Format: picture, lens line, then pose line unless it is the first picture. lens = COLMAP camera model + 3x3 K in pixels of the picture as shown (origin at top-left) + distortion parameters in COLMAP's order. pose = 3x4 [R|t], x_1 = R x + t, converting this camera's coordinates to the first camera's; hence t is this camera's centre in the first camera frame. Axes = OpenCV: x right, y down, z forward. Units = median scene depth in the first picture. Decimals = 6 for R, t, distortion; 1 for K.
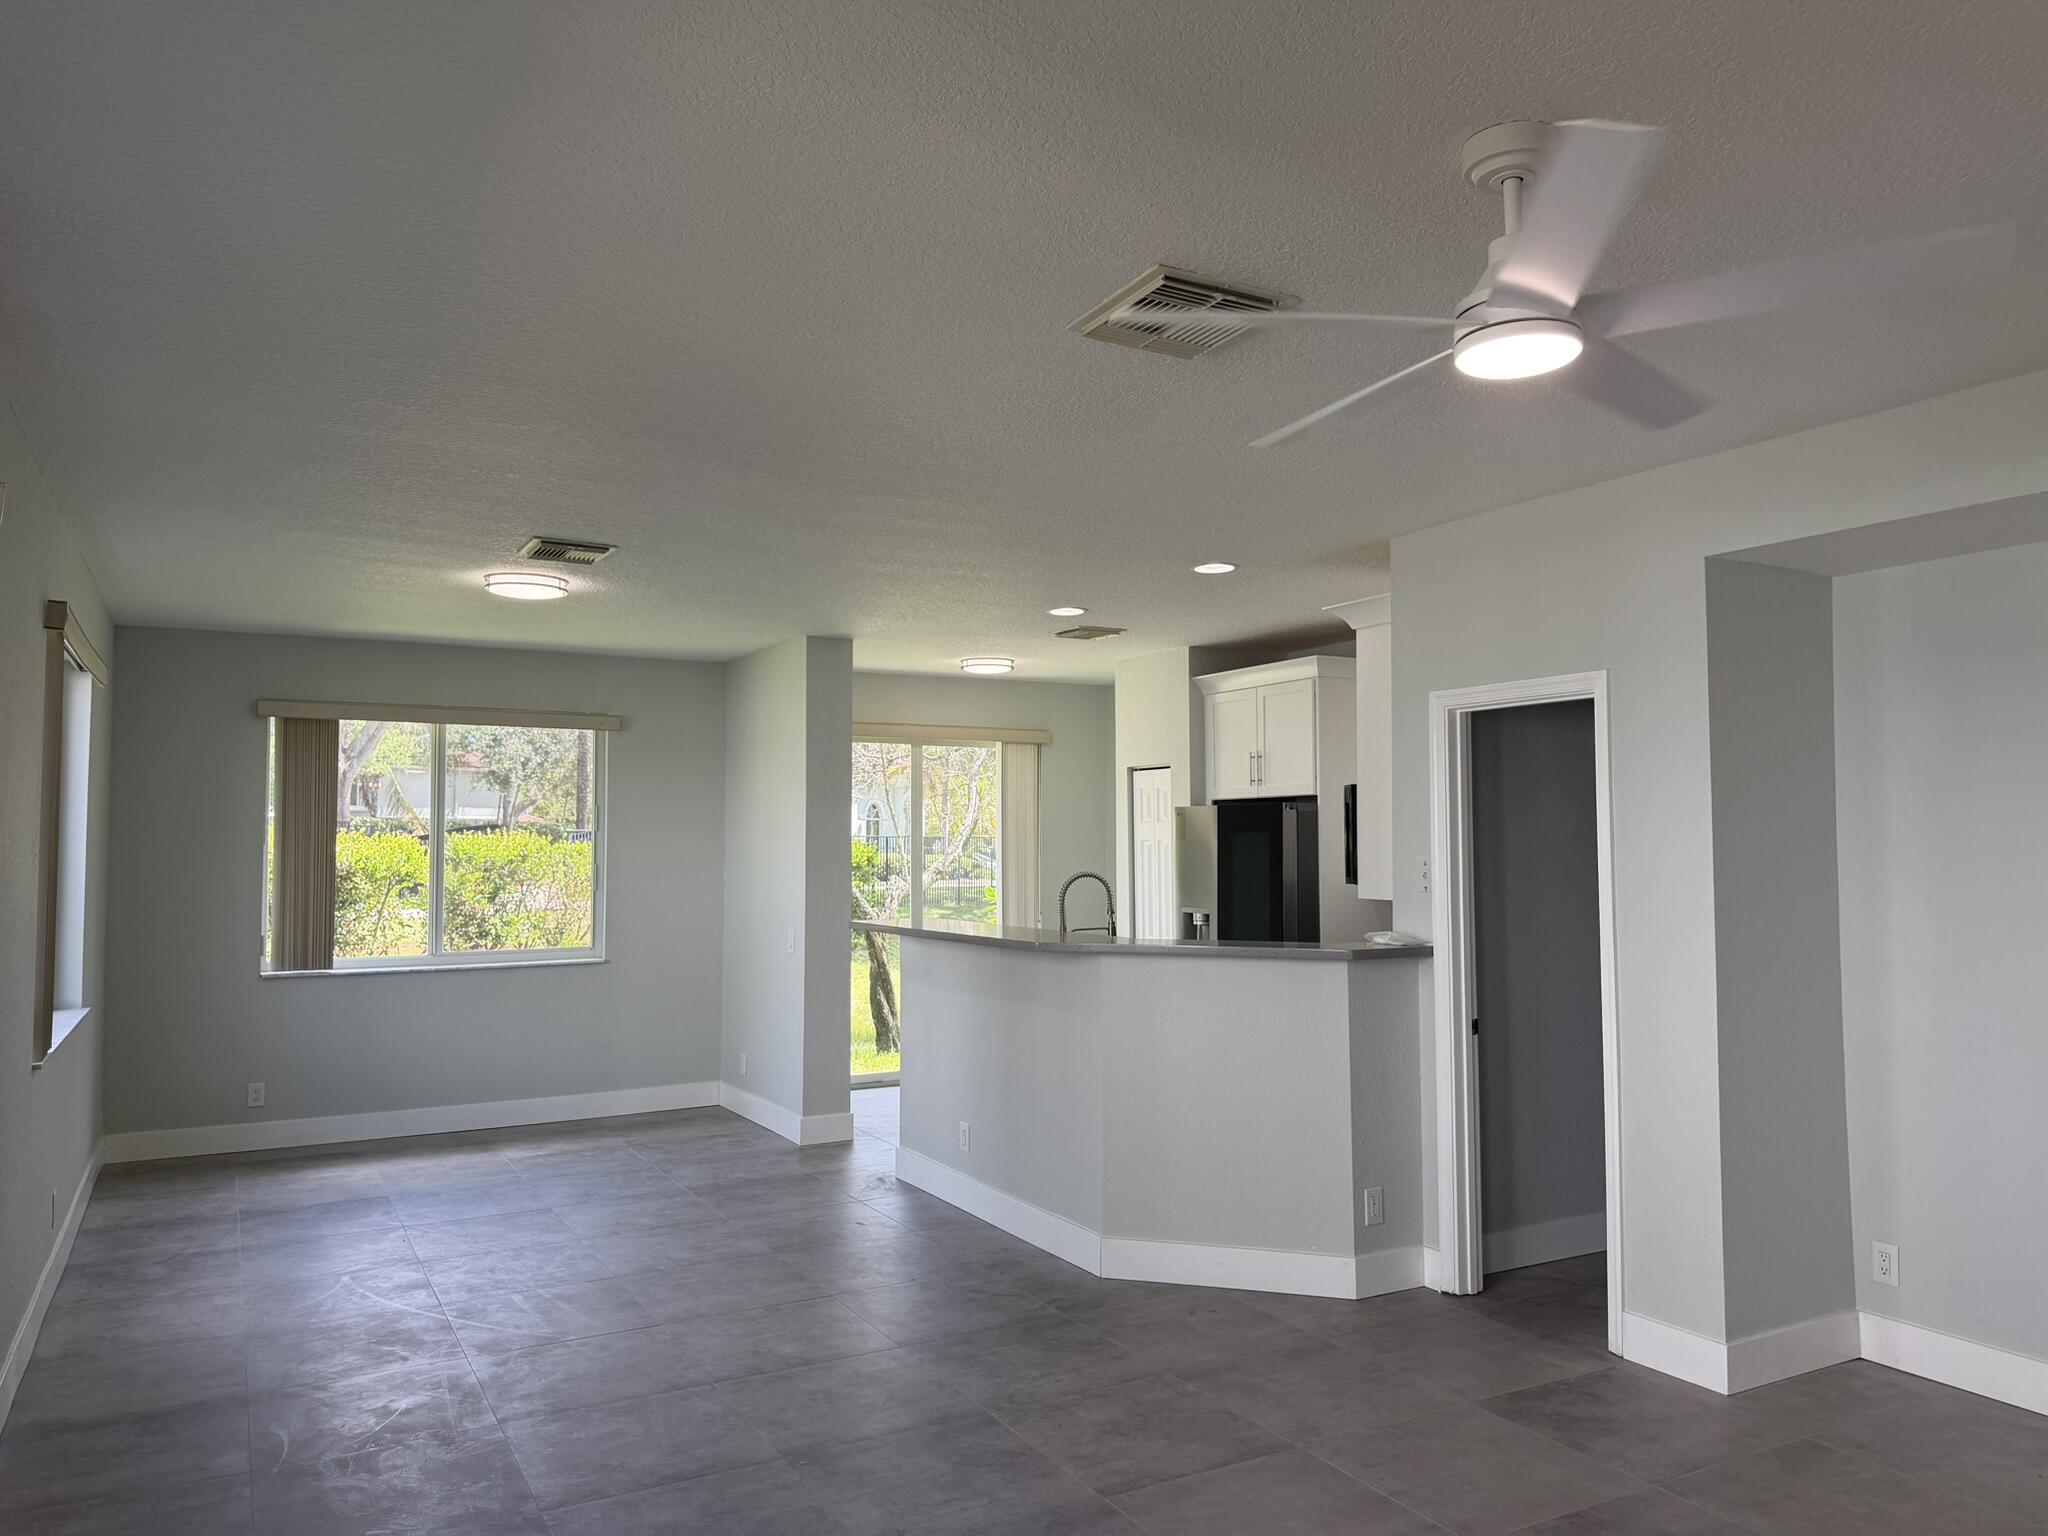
lens RADIAL K [[1472.8, 0, 1024.0], [0, 1472.8, 768.0], [0, 0, 1]] dist [0.131482, -0.146262]
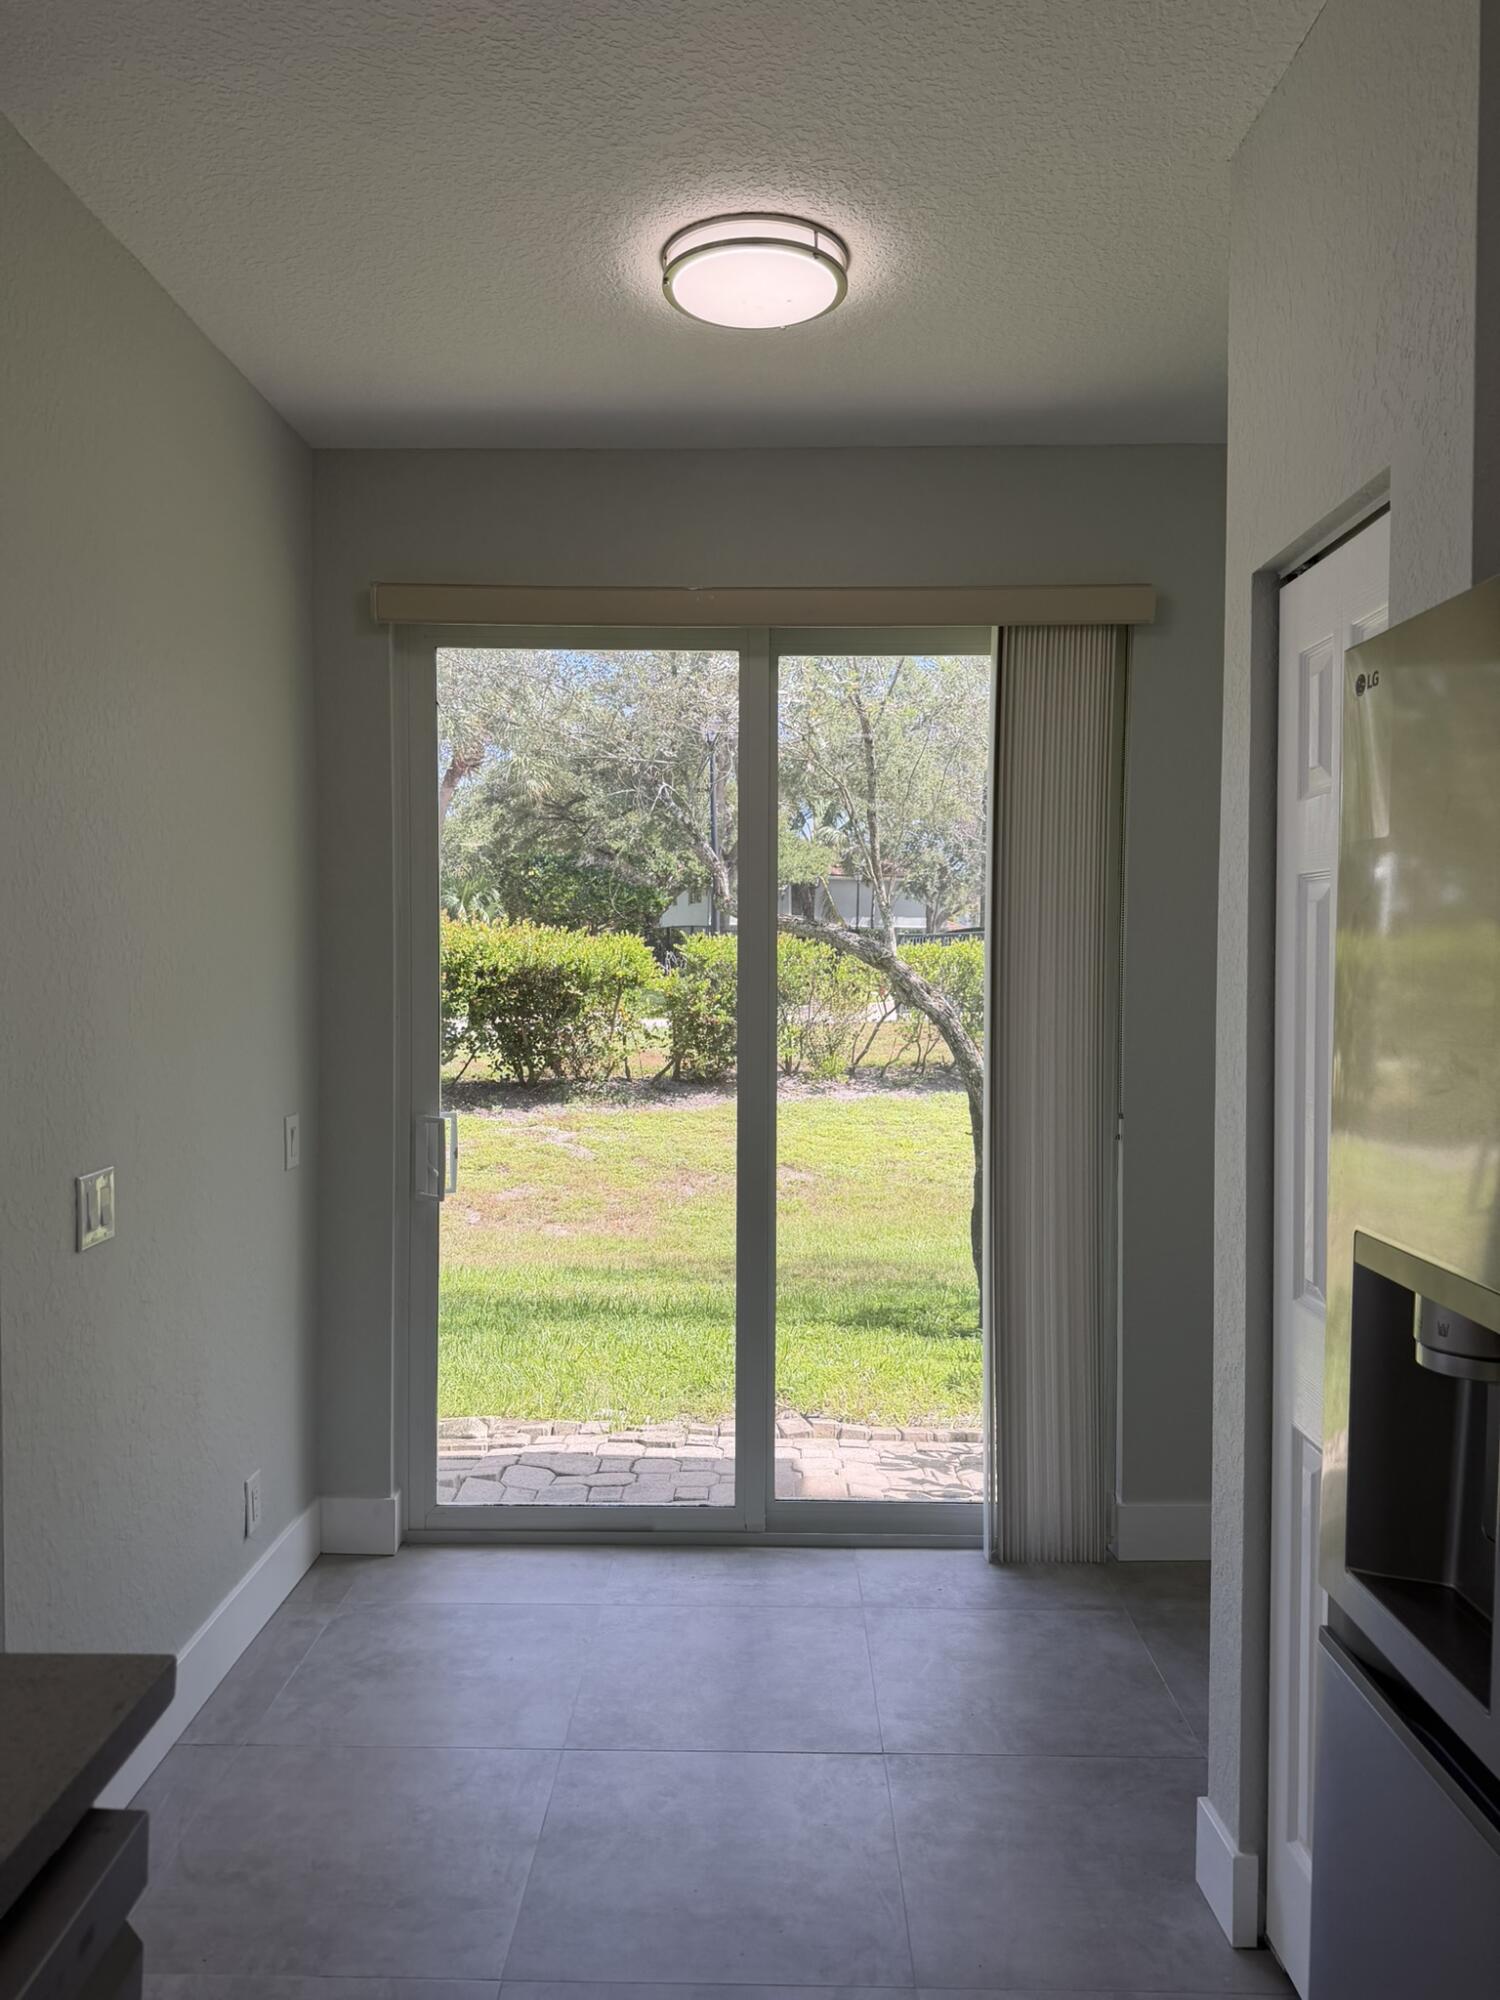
lens RADIAL K [[1438.3, 0, 750.0], [0, 1438.3, 1000.0], [0, 0, 1]] dist [0.131482, -0.146262]
pose [[0.876876, 0.023837, -0.480125, 0.043184], [0.015133, 0.996906, 0.077133, 0.018400], [0.480479, -0.074901, 0.873802, 0.278812]]
